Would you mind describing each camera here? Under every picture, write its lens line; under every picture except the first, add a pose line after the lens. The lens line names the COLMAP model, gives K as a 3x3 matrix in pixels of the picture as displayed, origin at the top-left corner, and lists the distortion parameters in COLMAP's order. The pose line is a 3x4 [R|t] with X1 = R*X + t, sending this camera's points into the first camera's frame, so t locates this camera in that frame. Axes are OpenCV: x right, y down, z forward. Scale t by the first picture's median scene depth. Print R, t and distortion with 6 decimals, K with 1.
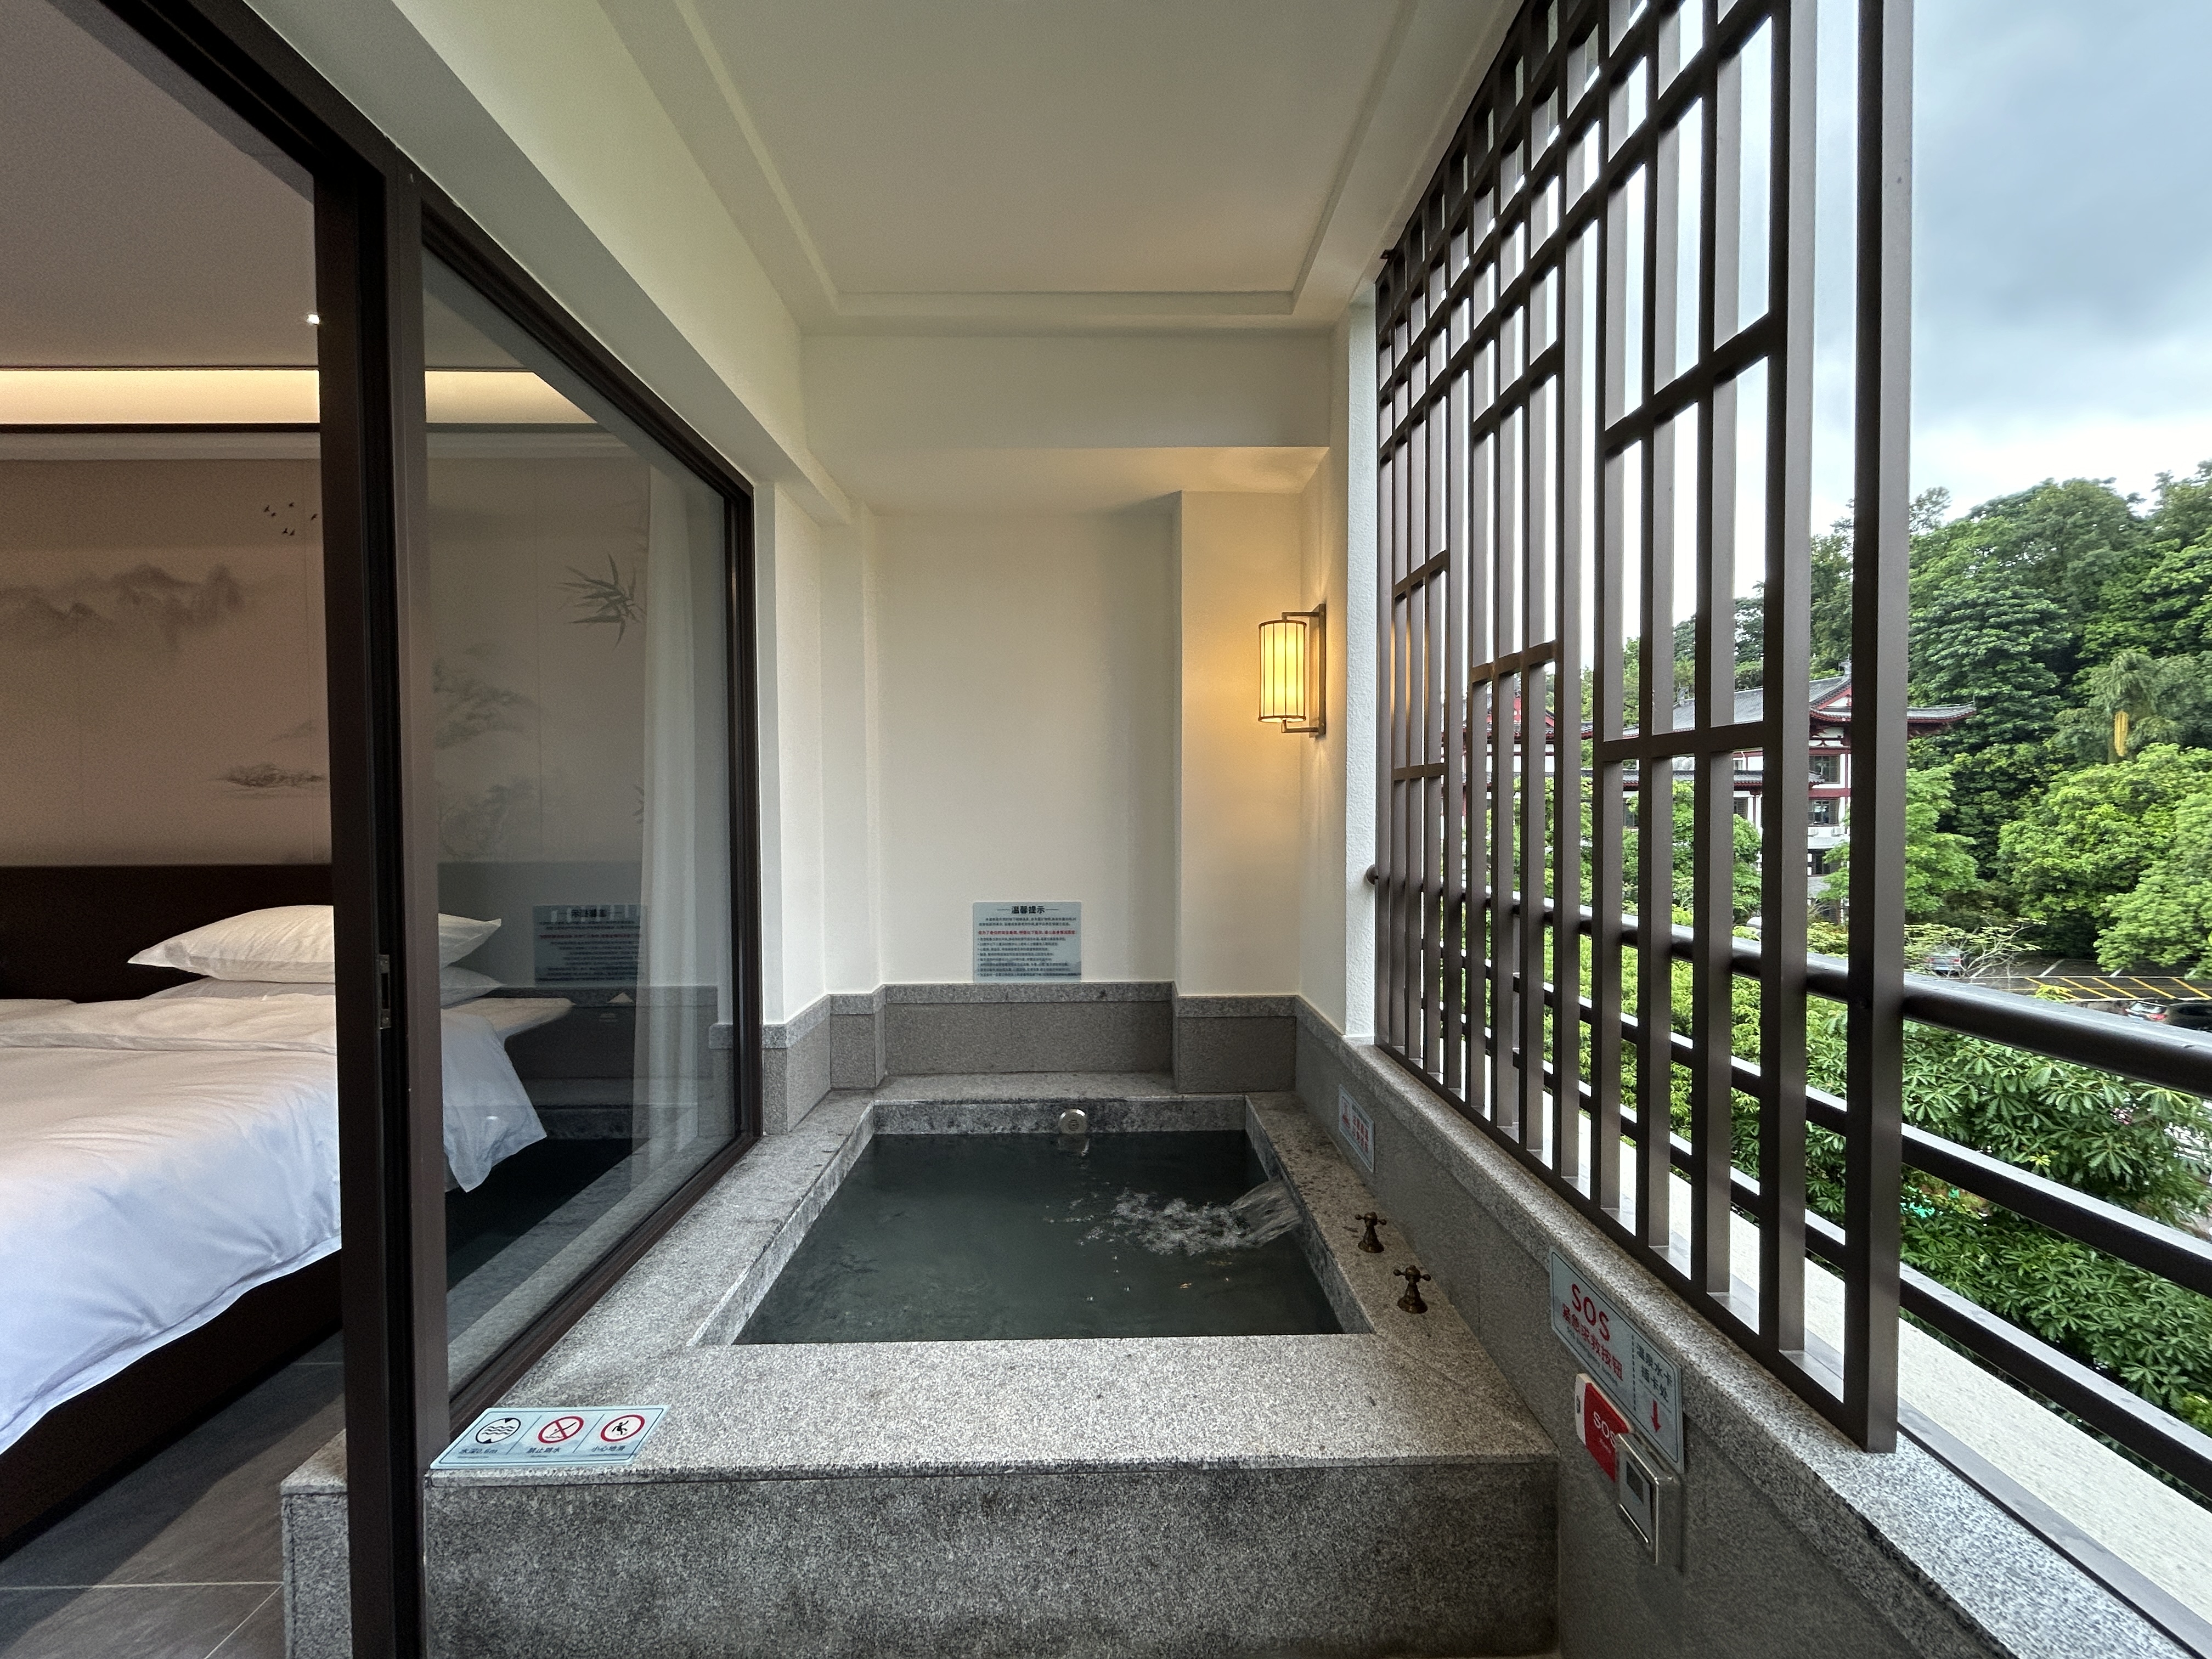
lens RADIAL K [[896.7, 0, 1095.8], [0, 896.7, 830.5], [0, 0, 1]] dist [0.000925, -0.000105]
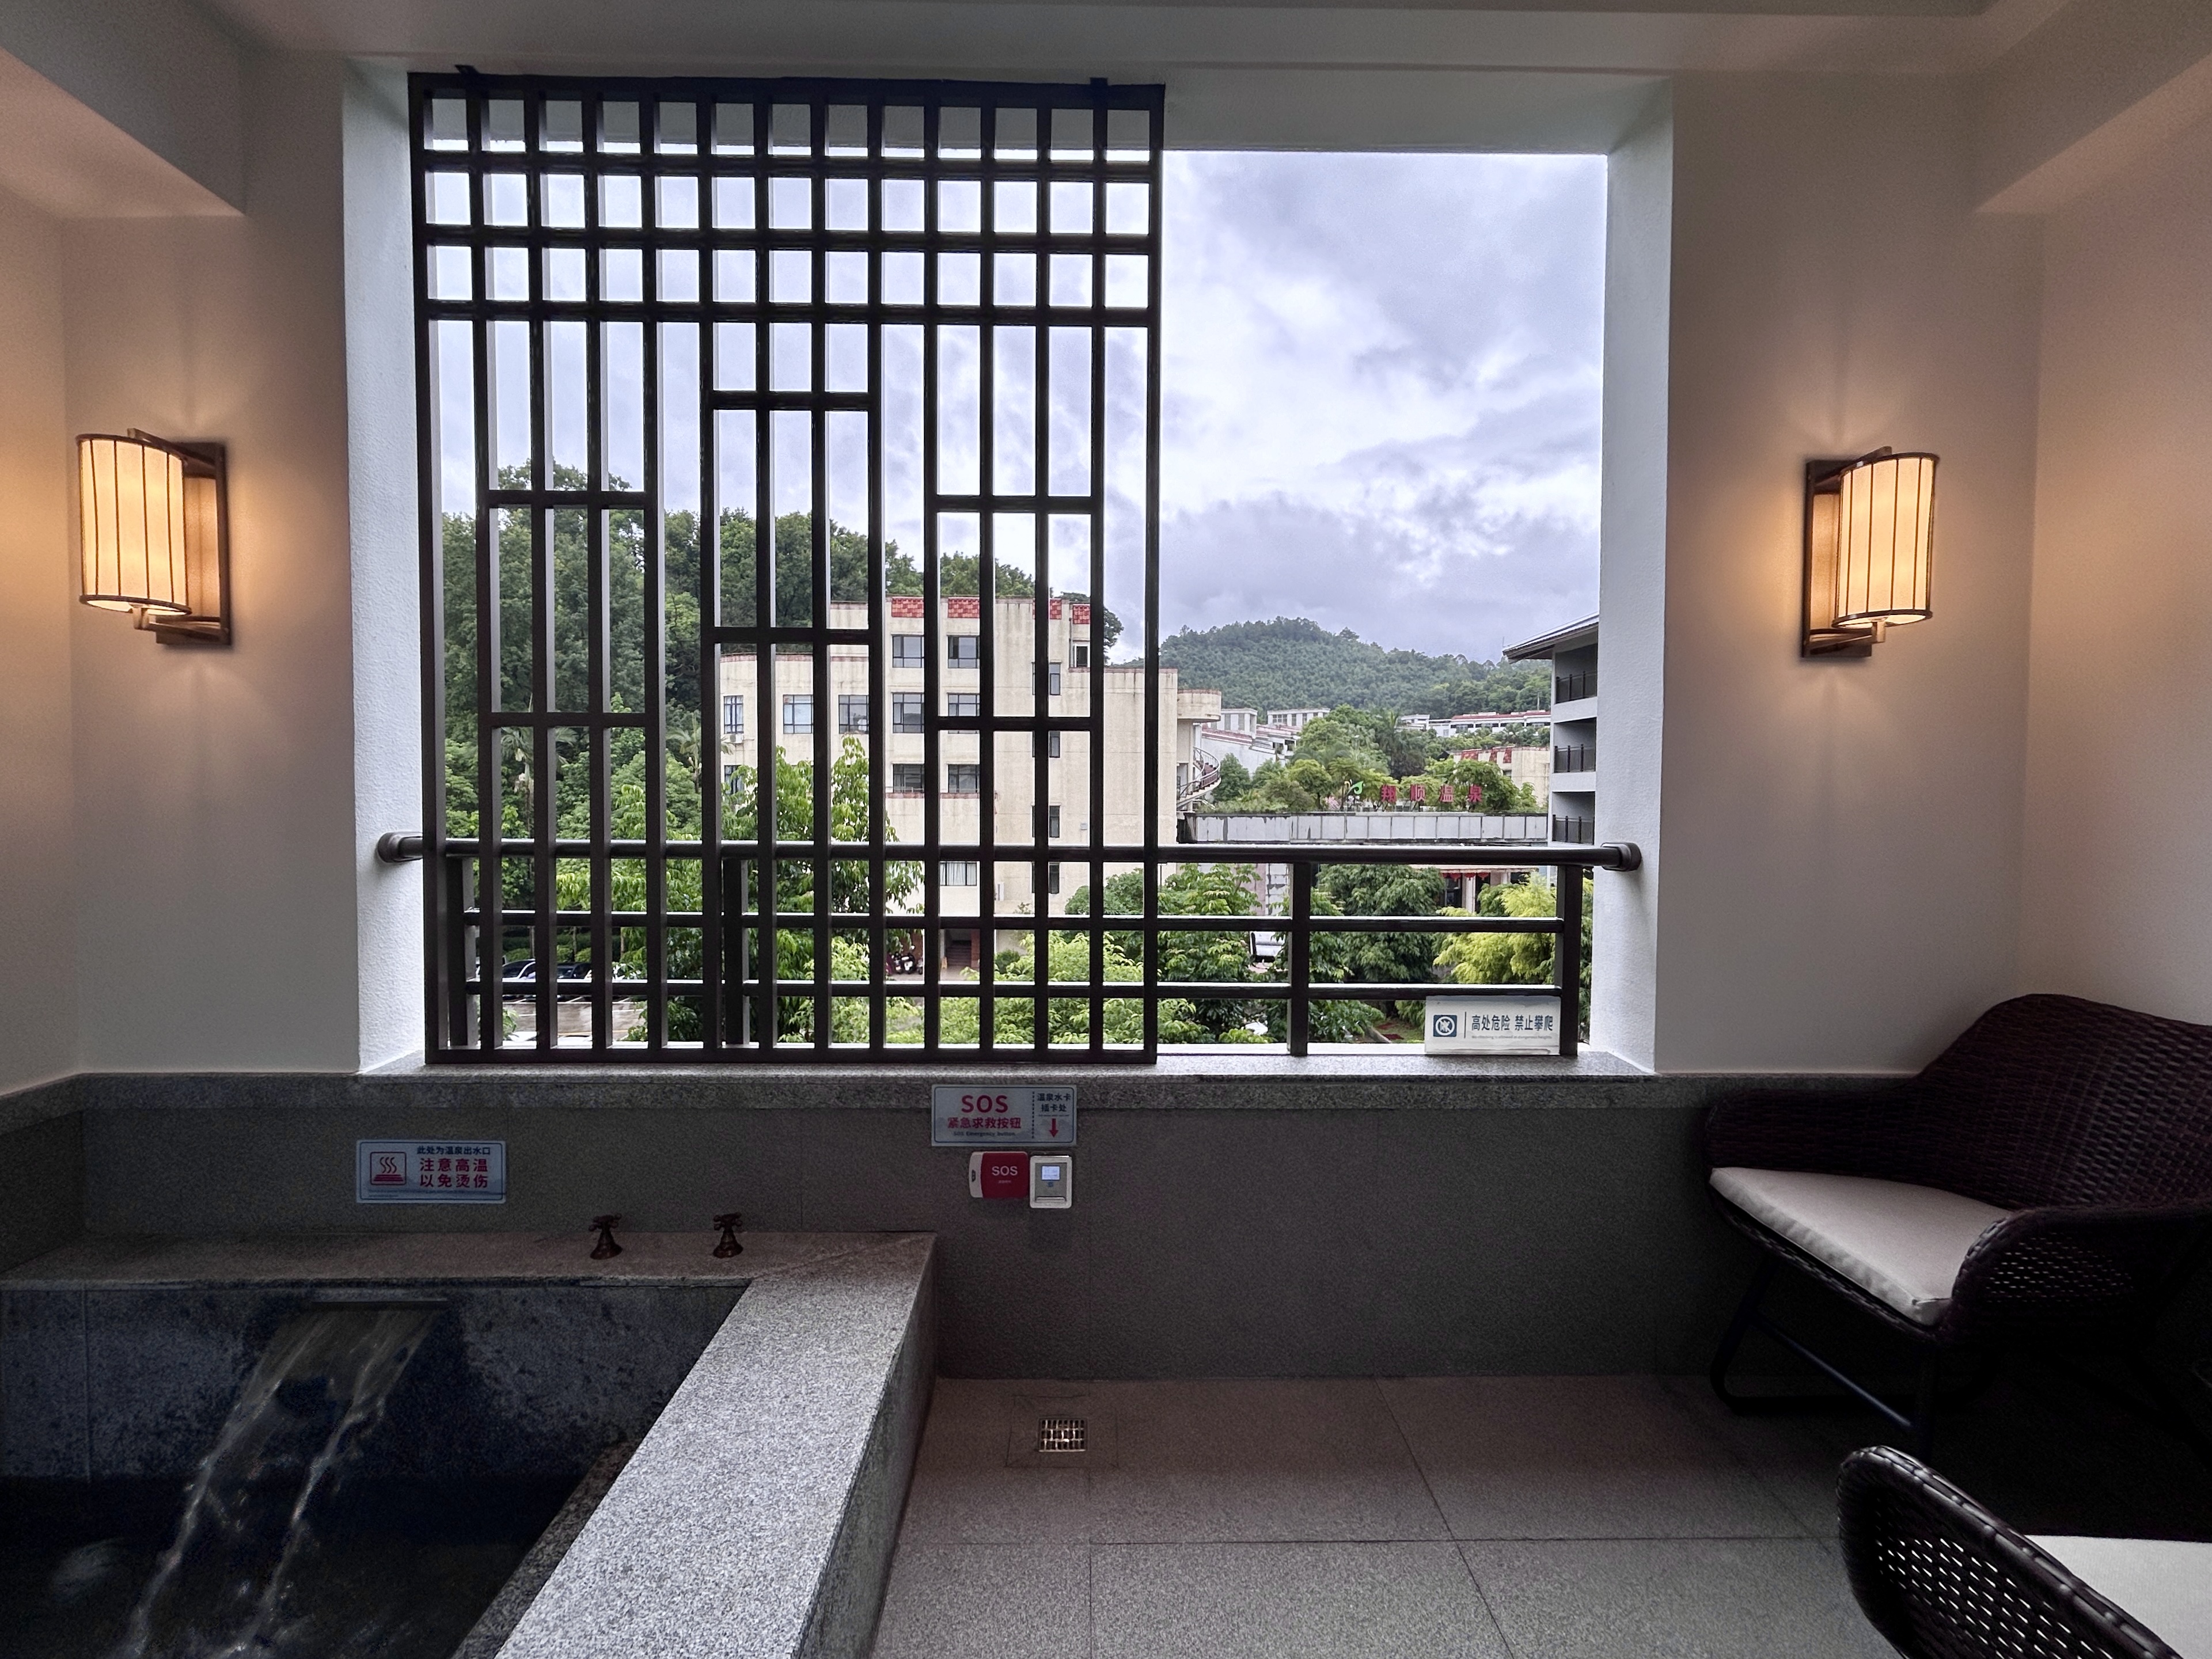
lens RADIAL K [[979.8, 0, 1076.7], [0, 979.8, 830.6], [0, 0, 1]] dist [0.000903, 0.000030]
pose [[-0.004011, -0.028227, 0.999593, -0.631824], [0.019034, 0.999418, 0.028299, 0.028402], [-0.999811, 0.019140, -0.003472, 0.513519]]
